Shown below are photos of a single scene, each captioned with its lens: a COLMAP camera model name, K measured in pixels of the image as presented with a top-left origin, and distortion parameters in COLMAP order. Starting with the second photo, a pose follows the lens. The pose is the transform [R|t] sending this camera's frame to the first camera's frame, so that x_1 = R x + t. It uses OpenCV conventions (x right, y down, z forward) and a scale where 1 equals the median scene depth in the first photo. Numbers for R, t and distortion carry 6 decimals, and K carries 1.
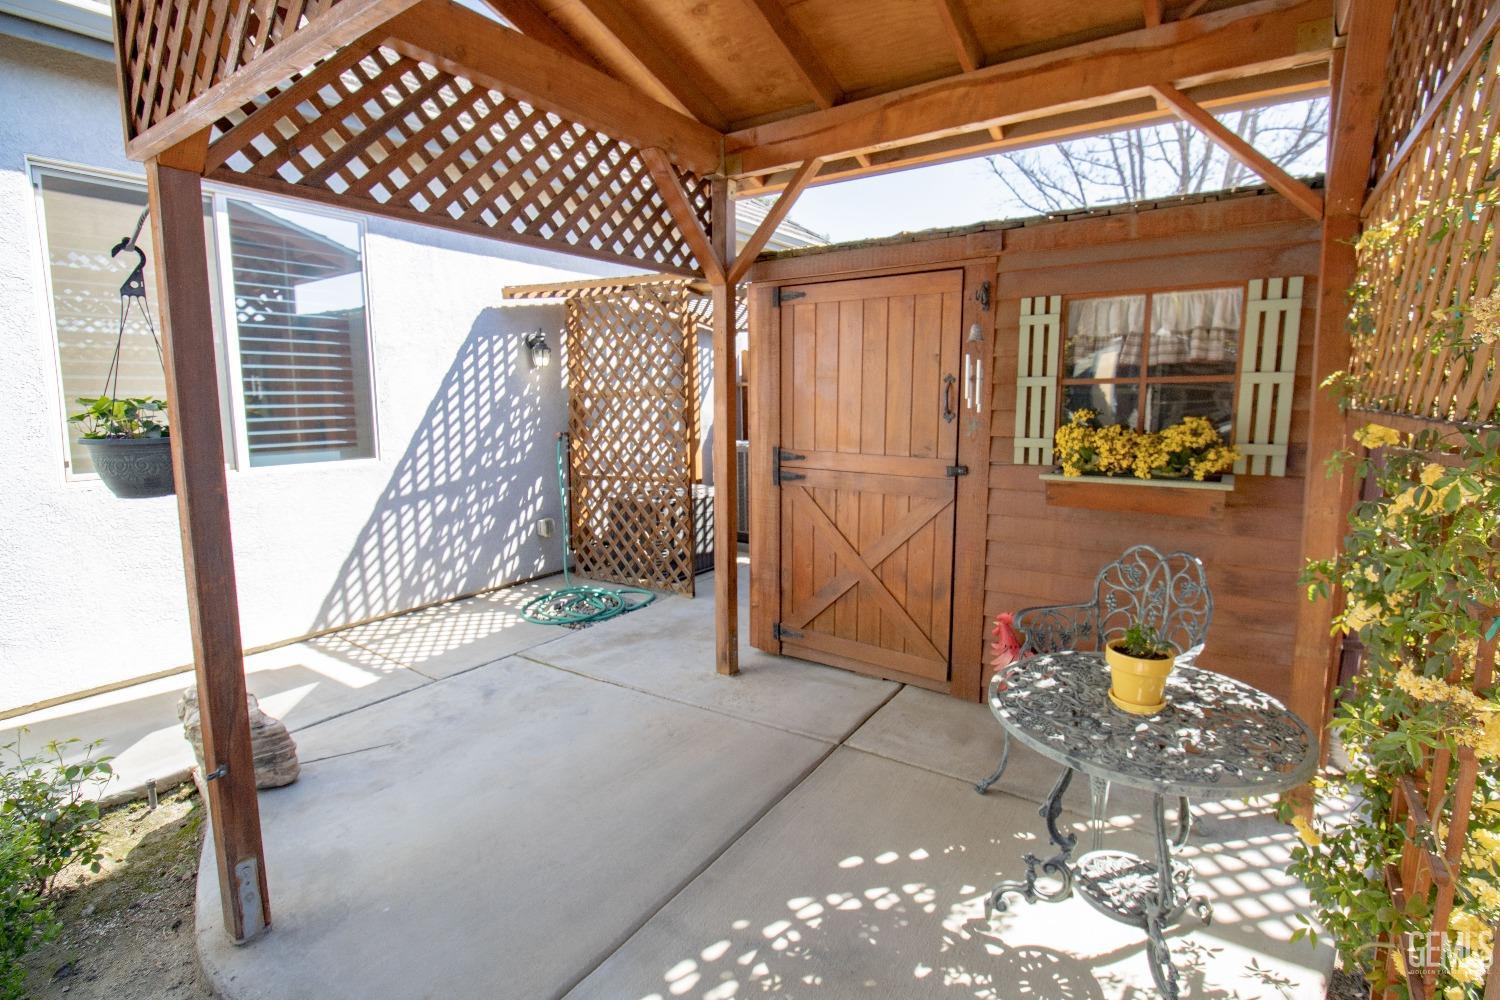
lens RADIAL K [[698.8, 0, 759.5], [0, 698.8, 482.1], [0, 0, 1]] dist [0.009786, -0.016358]
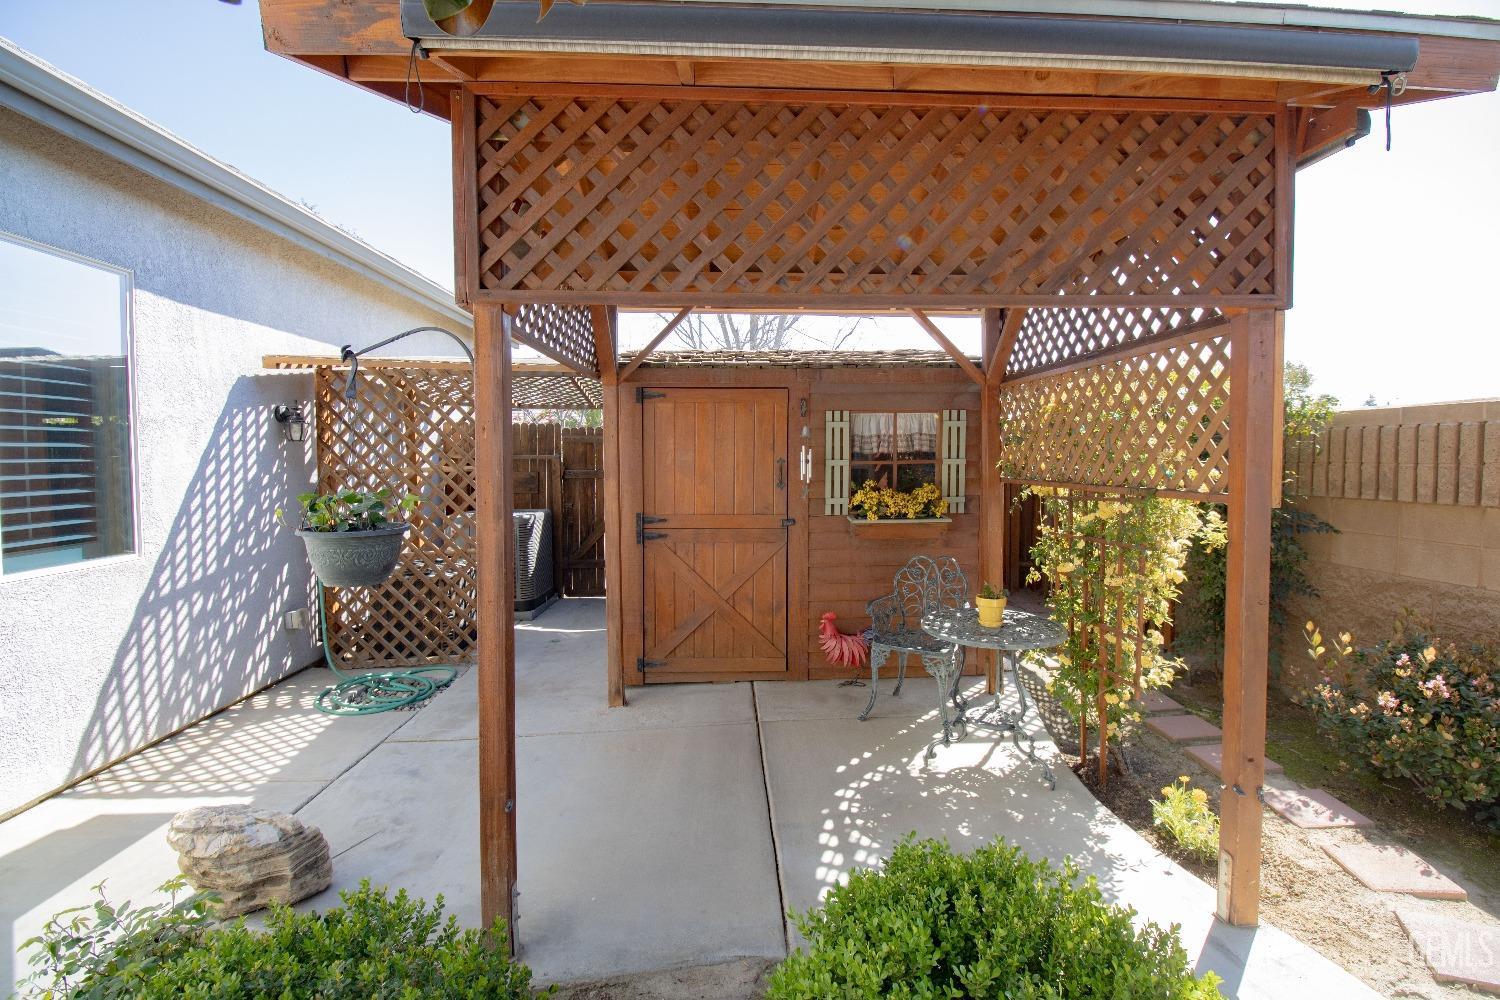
lens RADIAL K [[698.8, 0, 759.5], [0, 698.8, 482.1], [0, 0, 1]] dist [0.009786, -0.016358]
pose [[0.799018, -0.024253, 0.600817, -0.434985], [0.077951, 0.994933, -0.063504, -0.007743], [-0.596233, 0.097575, 0.796860, -0.098592]]
